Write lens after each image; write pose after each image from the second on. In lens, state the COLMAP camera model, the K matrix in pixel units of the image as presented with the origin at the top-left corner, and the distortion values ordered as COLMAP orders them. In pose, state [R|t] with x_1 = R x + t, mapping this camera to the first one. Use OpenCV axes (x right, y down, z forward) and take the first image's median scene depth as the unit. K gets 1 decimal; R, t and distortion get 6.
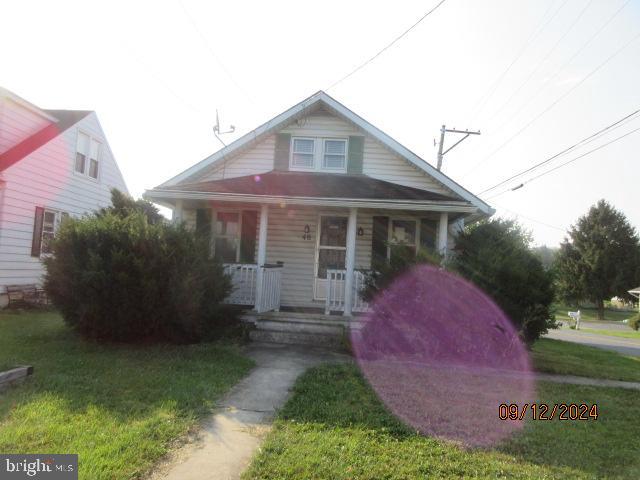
lens RADIAL K [[463.7, 0, 320.0], [0, 463.7, 240.0], [0, 0, 1]] dist [-0.001986, -0.003136]
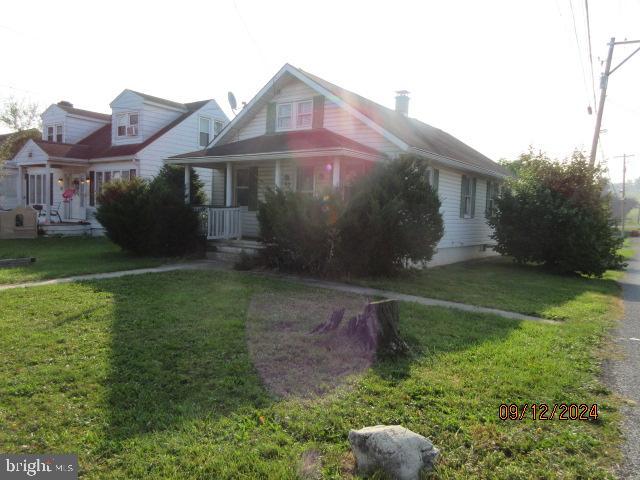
lens RADIAL K [[463.7, 0, 320.0], [0, 463.7, 240.0], [0, 0, 1]] dist [-0.001986, -0.003136]
pose [[0.848108, 0.006283, -0.529787, 0.714657], [0.048750, 0.994762, 0.089839, 0.036882], [0.527577, -0.102020, 0.843359, -0.037771]]
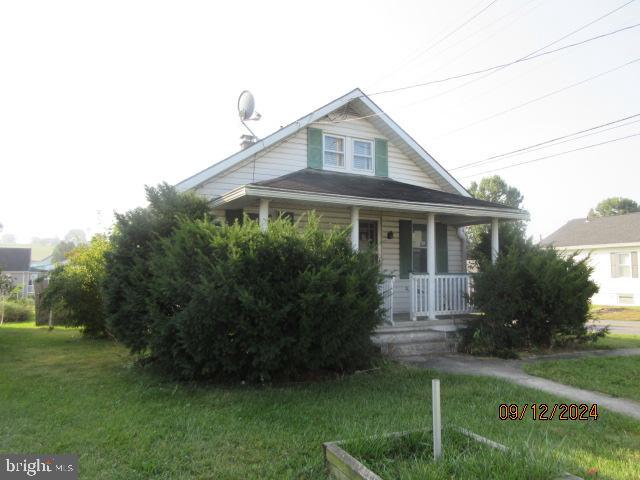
lens RADIAL K [[463.7, 0, 320.0], [0, 463.7, 240.0], [0, 0, 1]] dist [-0.001986, -0.003136]
pose [[0.870251, -0.012264, 0.492456, -0.529795], [0.009647, 0.999923, 0.007855, -0.016737], [-0.492514, -0.002085, 0.870302, 0.200197]]
